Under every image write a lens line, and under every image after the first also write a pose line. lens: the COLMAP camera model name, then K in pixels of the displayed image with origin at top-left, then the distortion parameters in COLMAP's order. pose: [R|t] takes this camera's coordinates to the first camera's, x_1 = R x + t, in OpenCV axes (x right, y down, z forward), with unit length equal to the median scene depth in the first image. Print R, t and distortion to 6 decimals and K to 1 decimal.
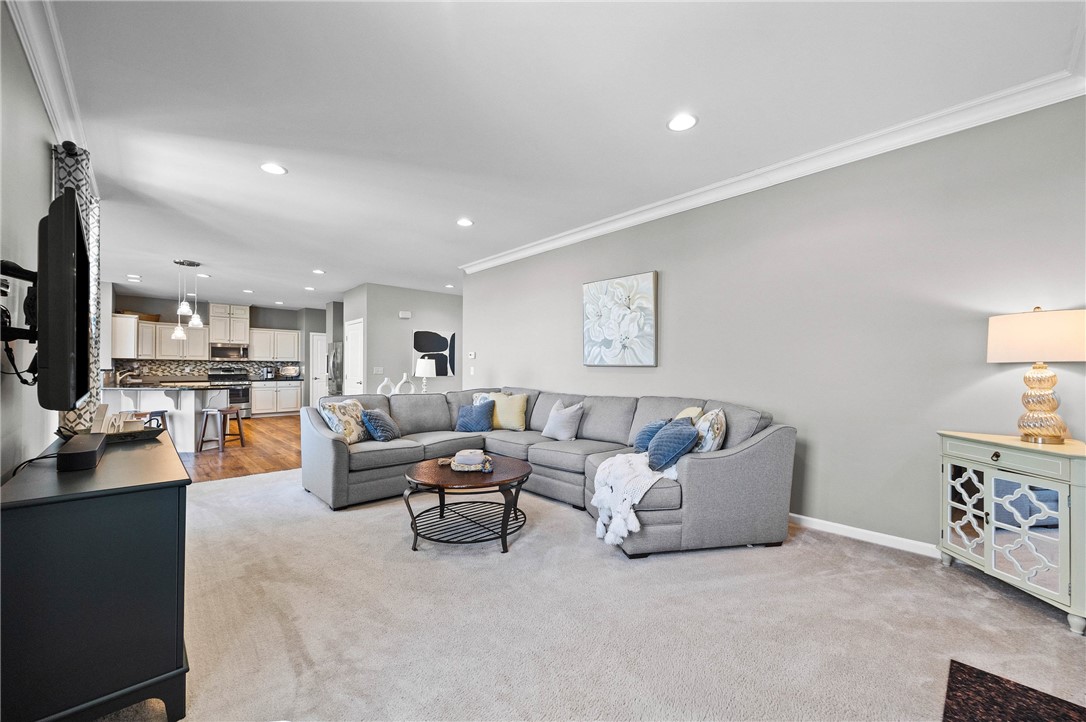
lens RADIAL K [[424.5, 0, 548.4], [0, 424.5, 367.1], [0, 0, 1]] dist [-0.002179, 0.000207]
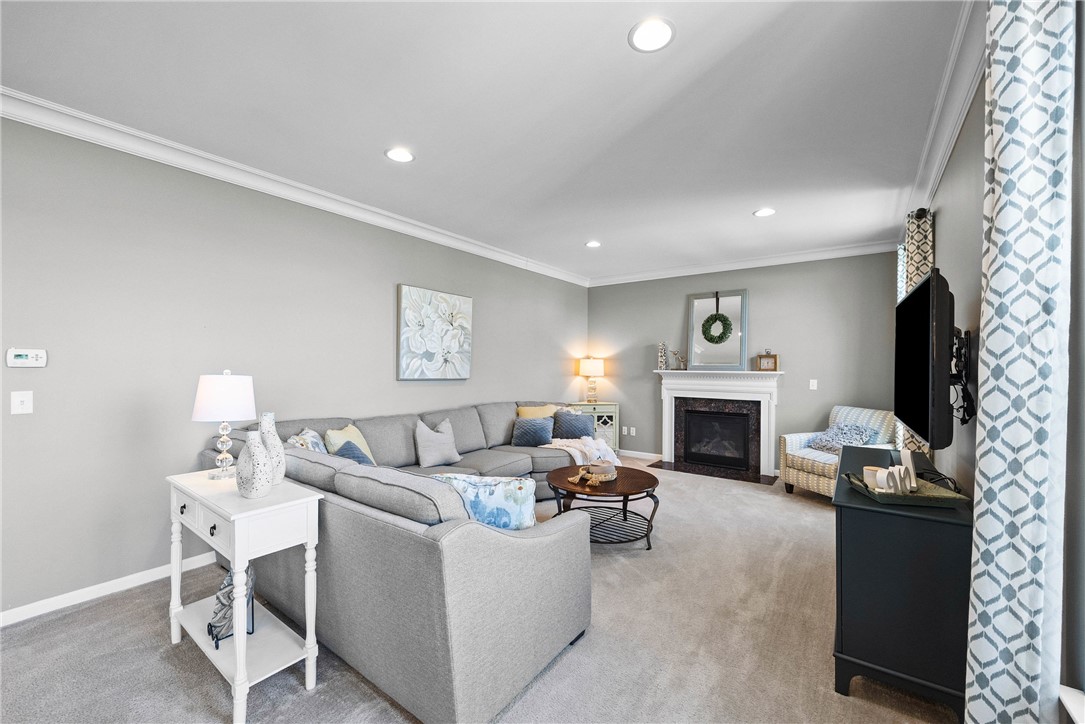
lens RADIAL K [[424.1, 0, 551.0], [0, 424.1, 365.5], [0, 0, 1]] dist [-0.002179, 0.000207]
pose [[-0.176944, 0.001651, 0.984220, -0.404982], [-0.010379, 0.999940, -0.003543, -0.016192], [-0.984166, -0.010842, -0.176916, 0.425802]]
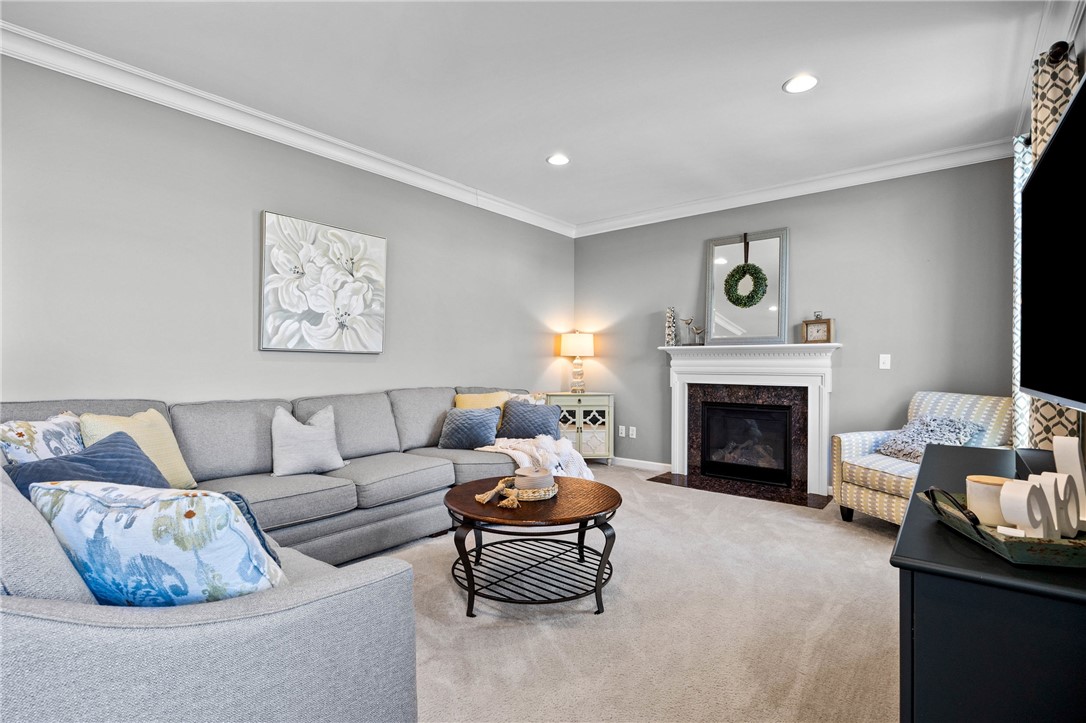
lens RADIAL K [[501.6, 0, 548.8], [0, 501.6, 361.5], [0, 0, 1]] dist [-0.012810, -0.000586]
pose [[-0.123982, 0.002765, 0.992281, -0.327139], [-0.007952, 0.999961, -0.003780, 0.006368], [-0.992253, -0.008360, -0.123955, 0.345297]]
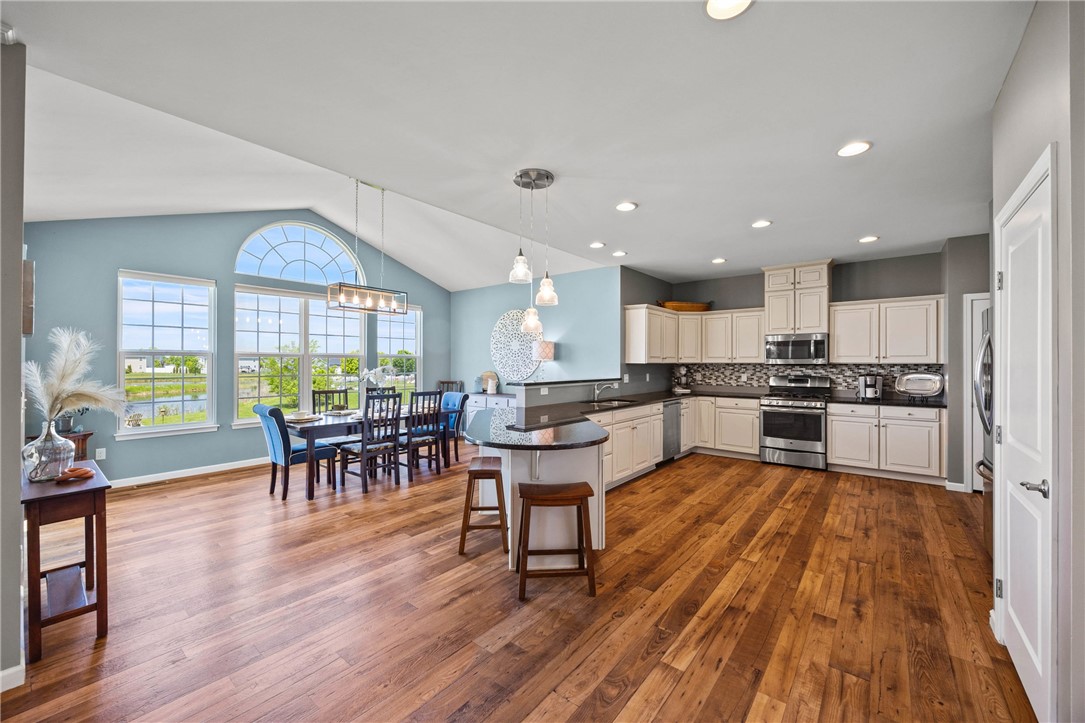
lens RADIAL K [[424.1, 0, 541.9], [0, 424.1, 361.2], [0, 0, 1]] dist [-0.002179, 0.000207]
pose [[0.121762, -0.006699, -0.992537, -0.229269], [0.002681, 0.999976, -0.006420, -0.016909], [0.992556, -0.001879, 0.121777, 0.618308]]
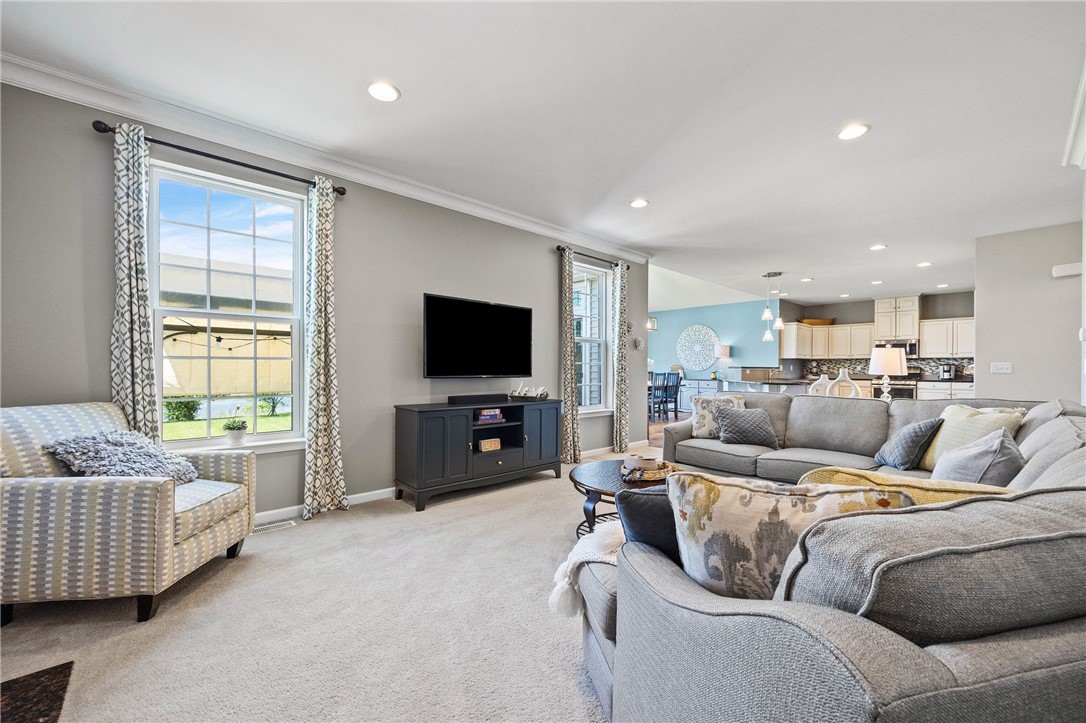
lens RADIAL K [[424.5, 0, 542.0], [0, 424.5, 369.9], [0, 0, 1]] dist [-0.002179, 0.000207]
pose [[-0.028157, 0.003181, -0.999598, 0.216375], [0.000403, 0.999995, 0.003171, 0.007594], [0.999603, -0.000314, -0.028158, 0.261175]]
